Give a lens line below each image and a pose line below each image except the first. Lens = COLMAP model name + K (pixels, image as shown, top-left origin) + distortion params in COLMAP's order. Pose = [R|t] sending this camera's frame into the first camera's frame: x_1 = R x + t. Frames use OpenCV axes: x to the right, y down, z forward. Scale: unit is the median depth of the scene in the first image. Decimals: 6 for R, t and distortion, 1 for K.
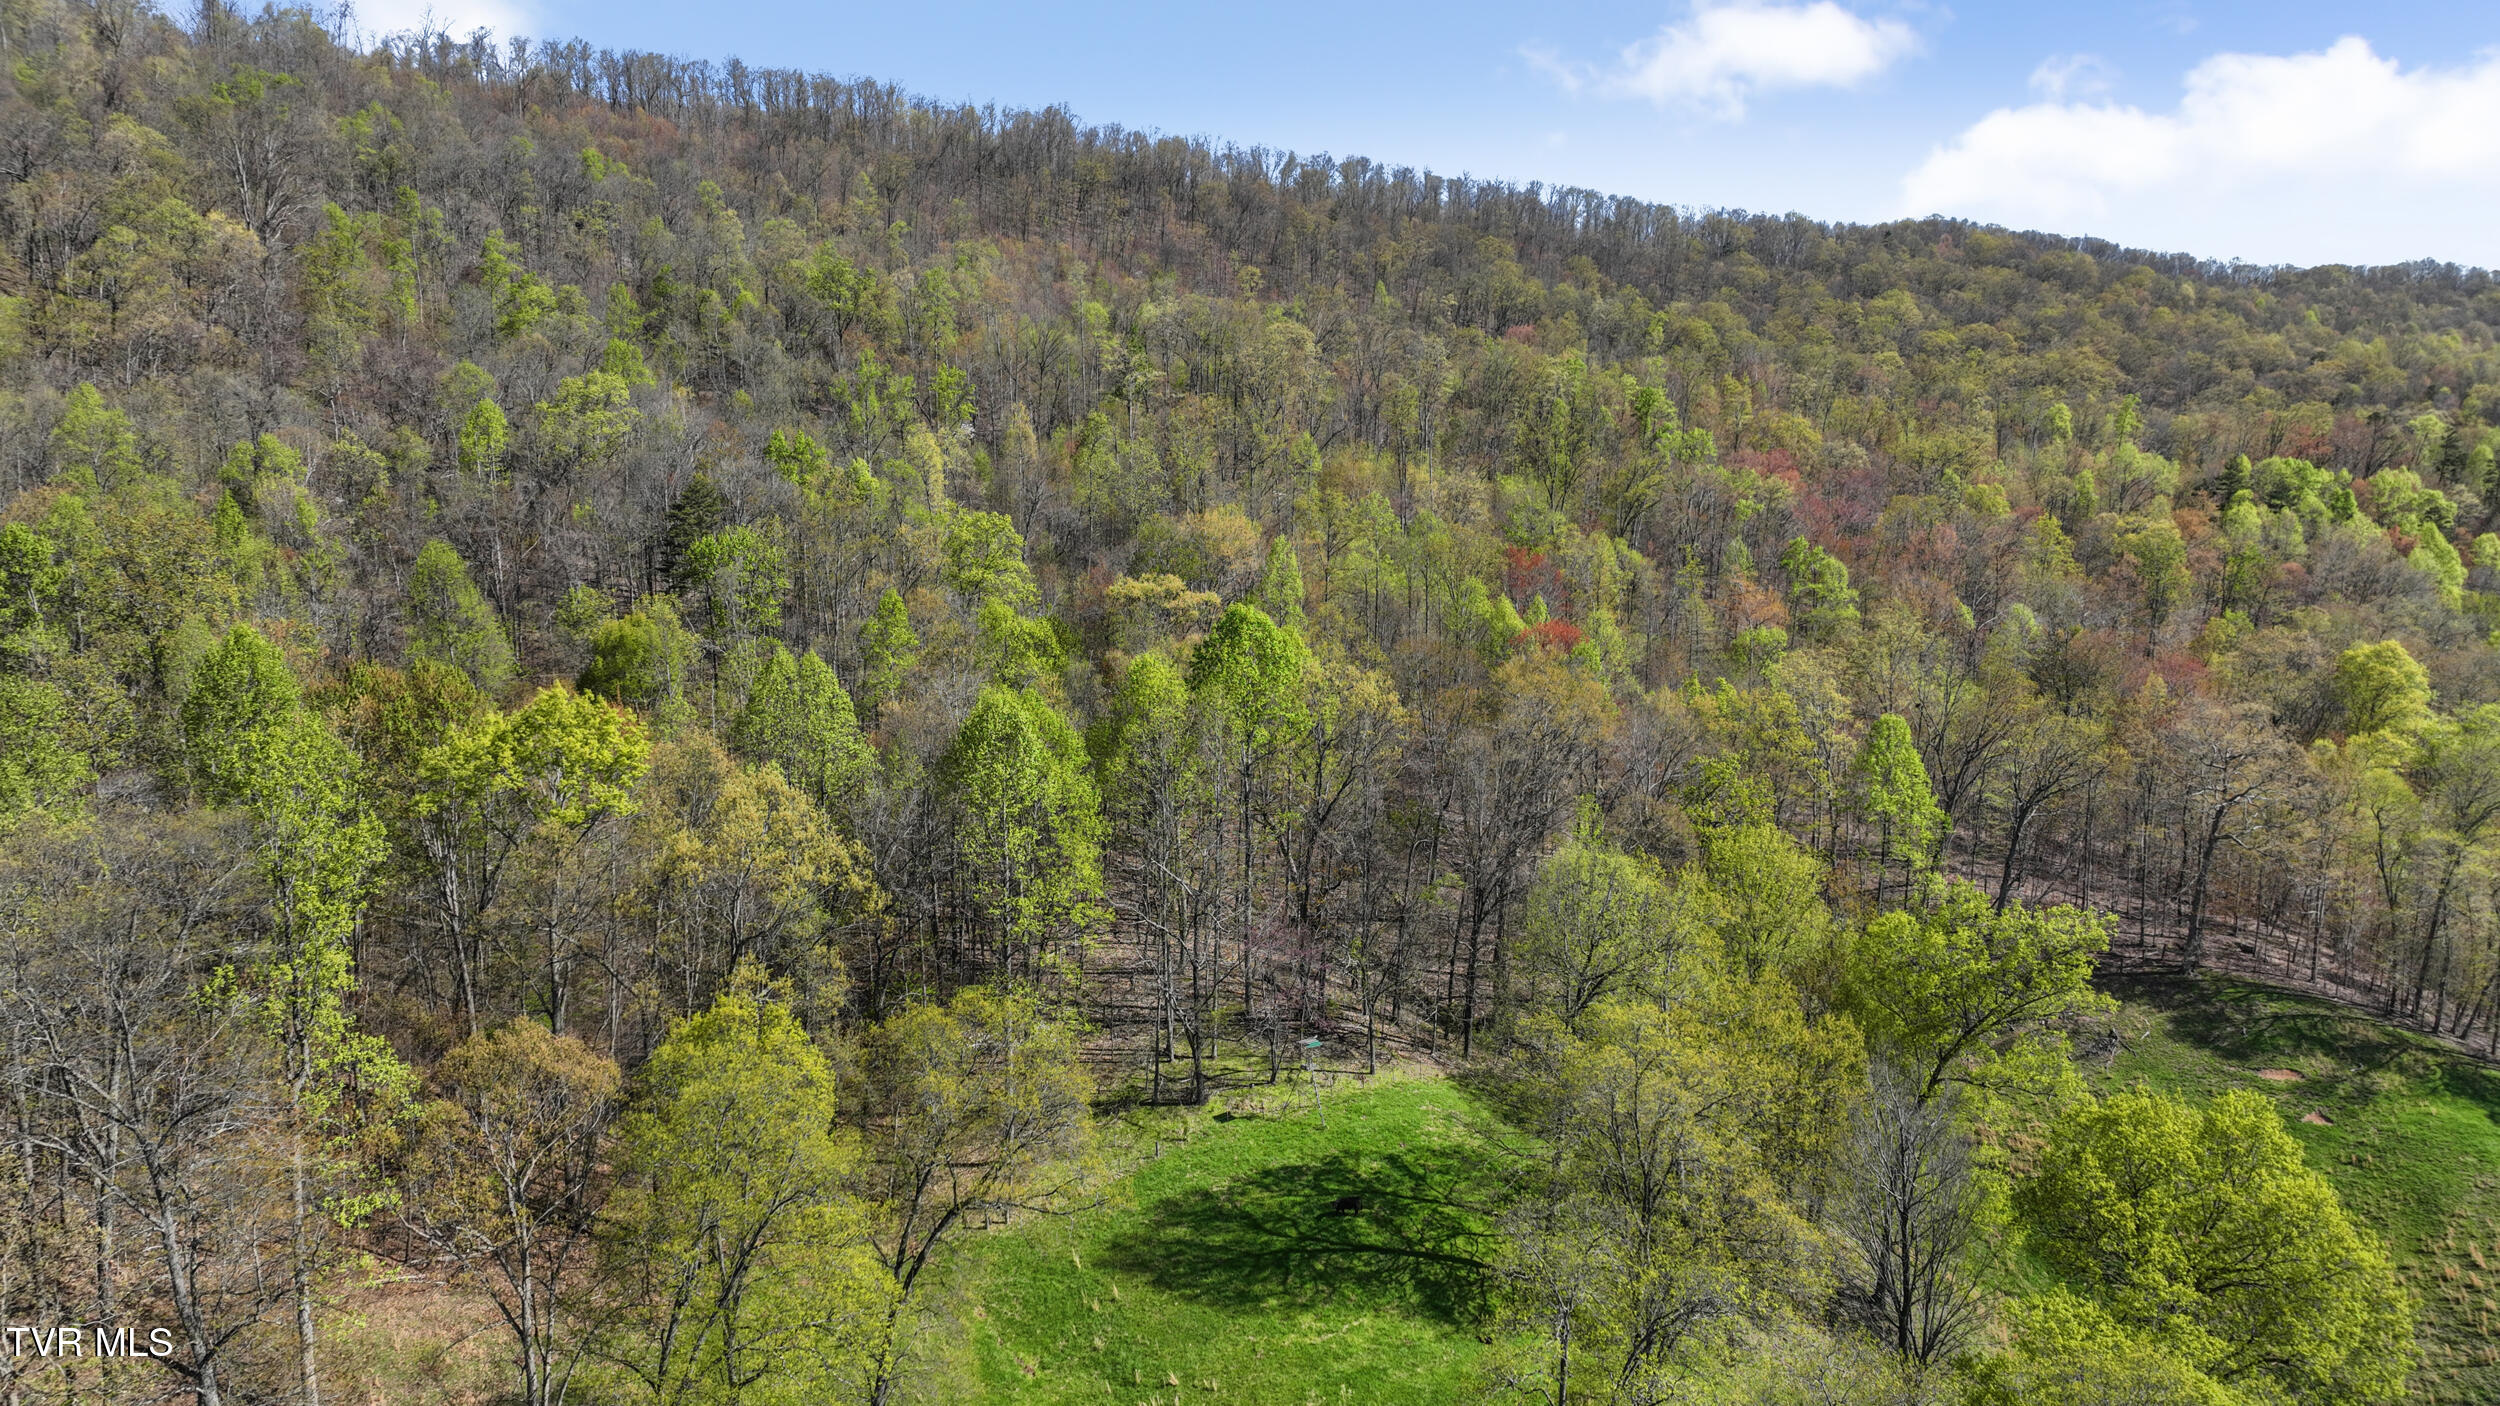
lens RADIAL K [[1785.5, 0, 1252.0], [0, 1785.5, 701.6], [0, 0, 1]] dist [0.001210, 0.025314]
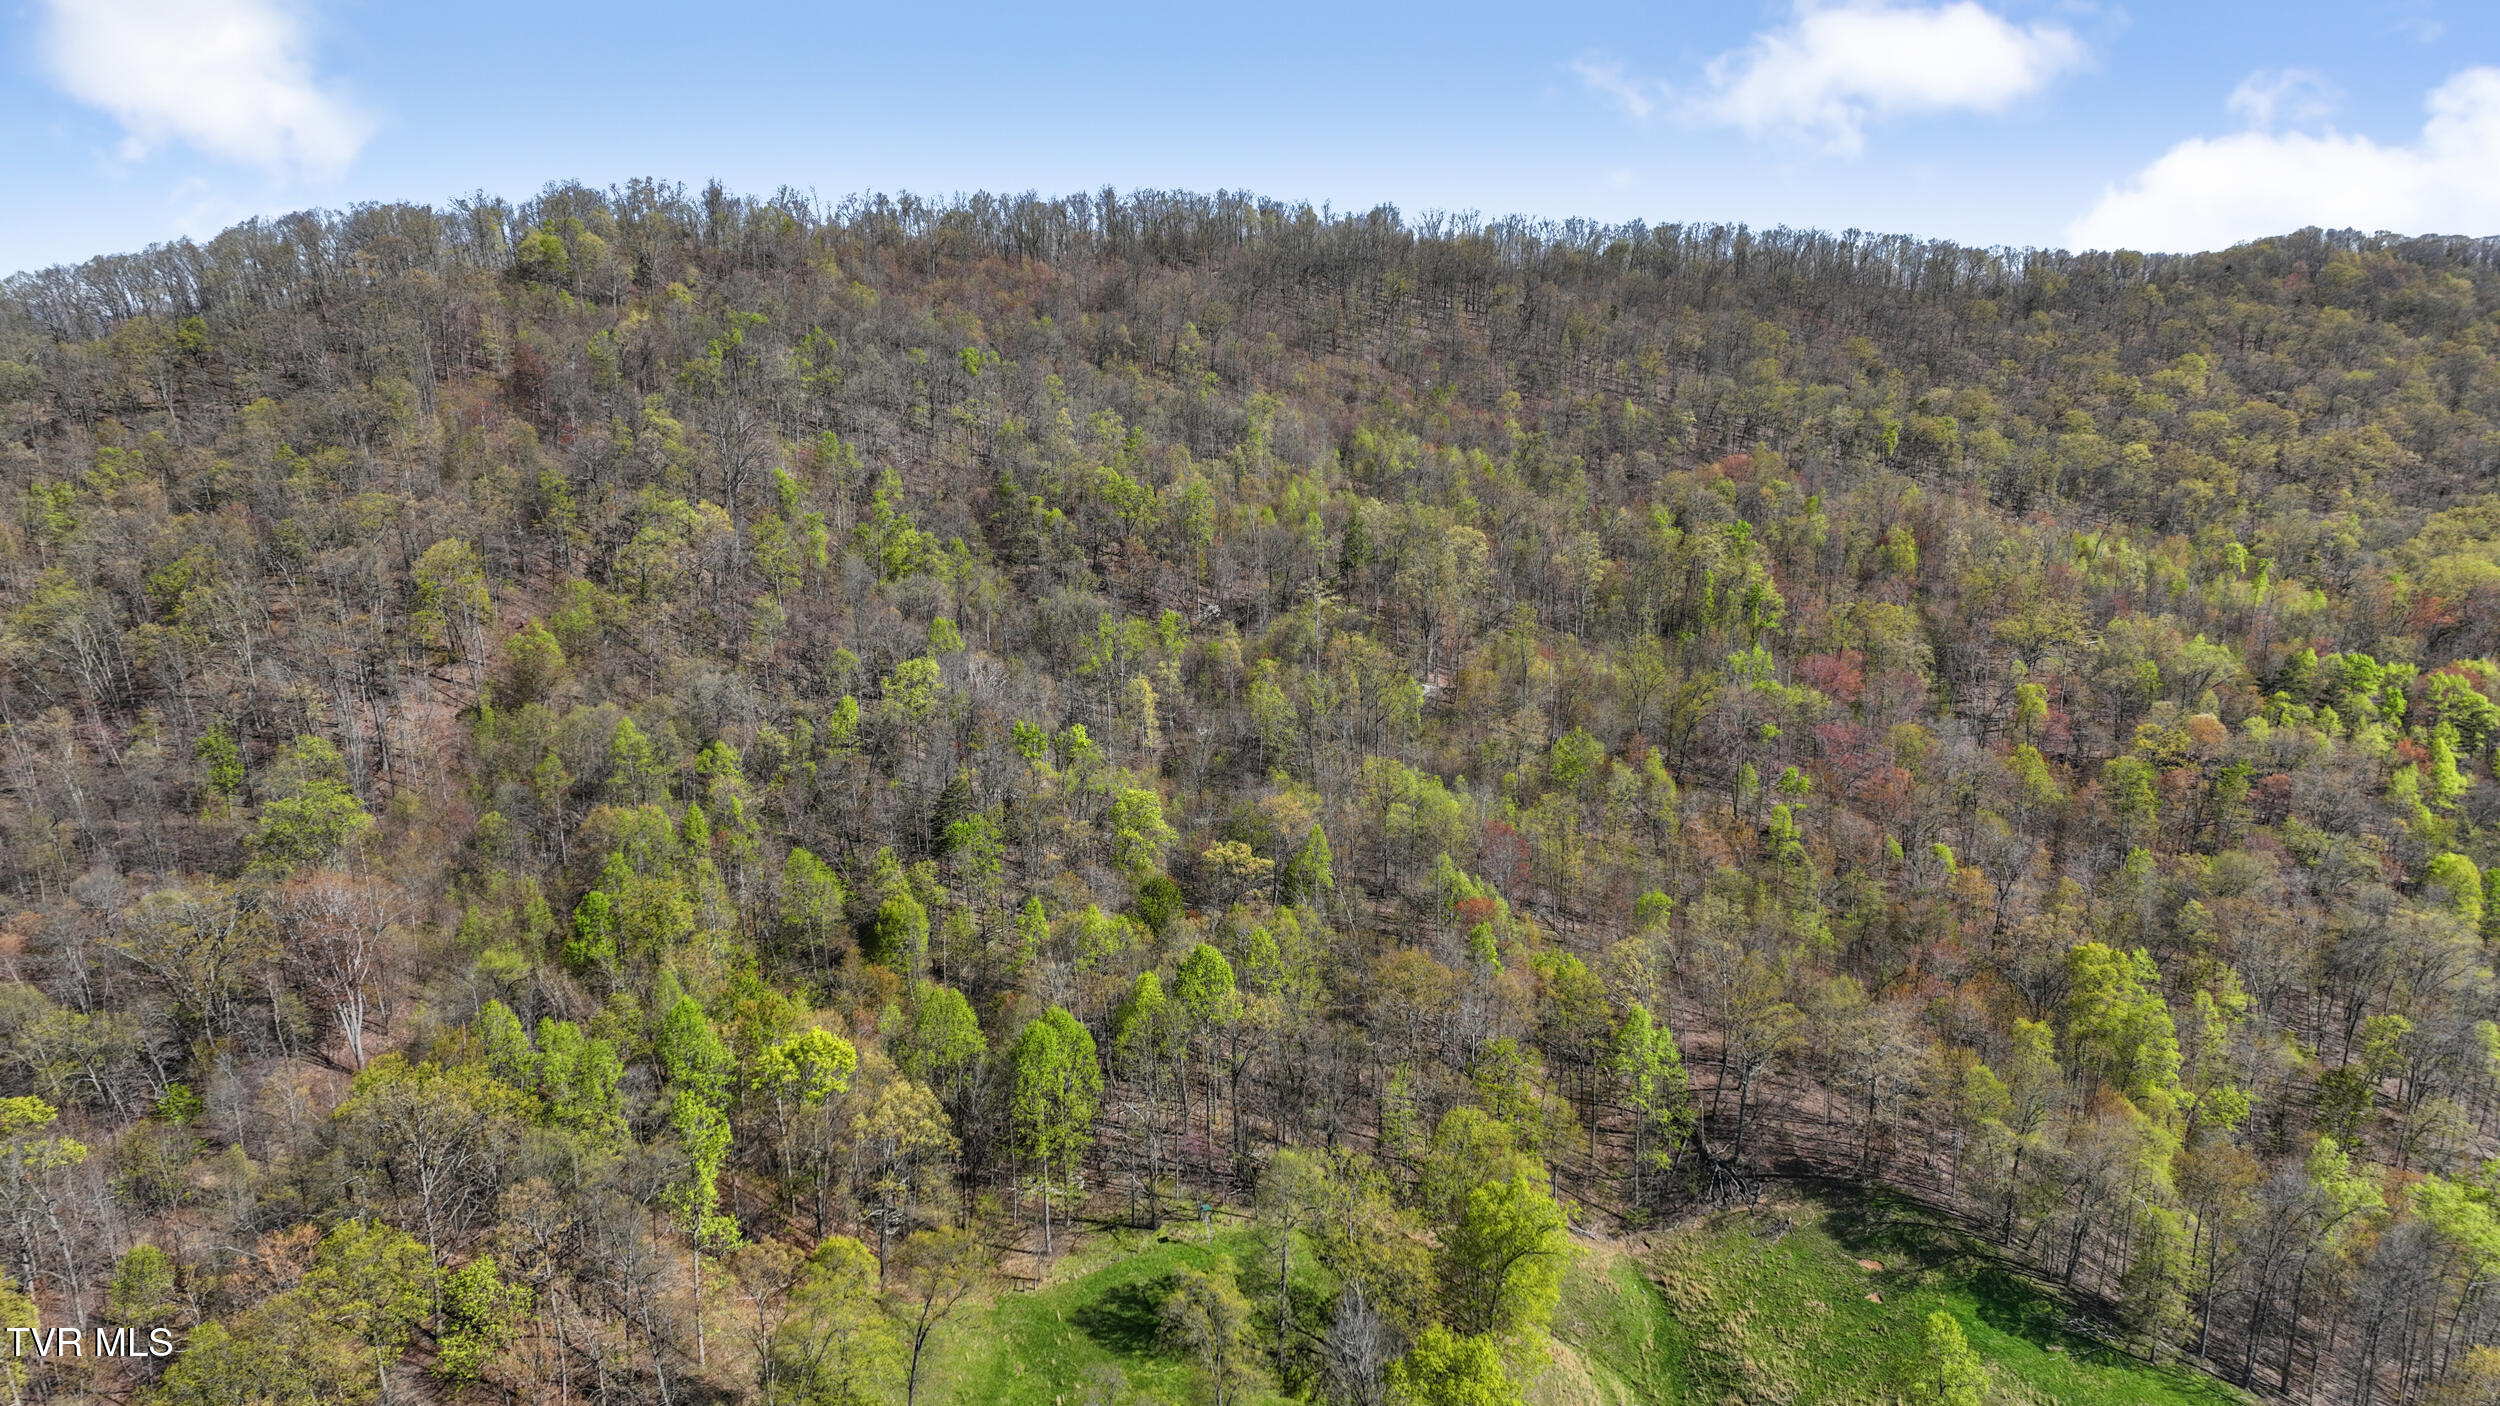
lens RADIAL K [[1785.5, 0, 1252.0], [0, 1785.5, 701.6], [0, 0, 1]] dist [0.001210, 0.025314]
pose [[0.969502, 0.041576, -0.241532, 0.408325], [-0.026046, 0.997404, 0.067141, -0.370040], [0.243696, -0.058802, 0.968067, -0.606429]]
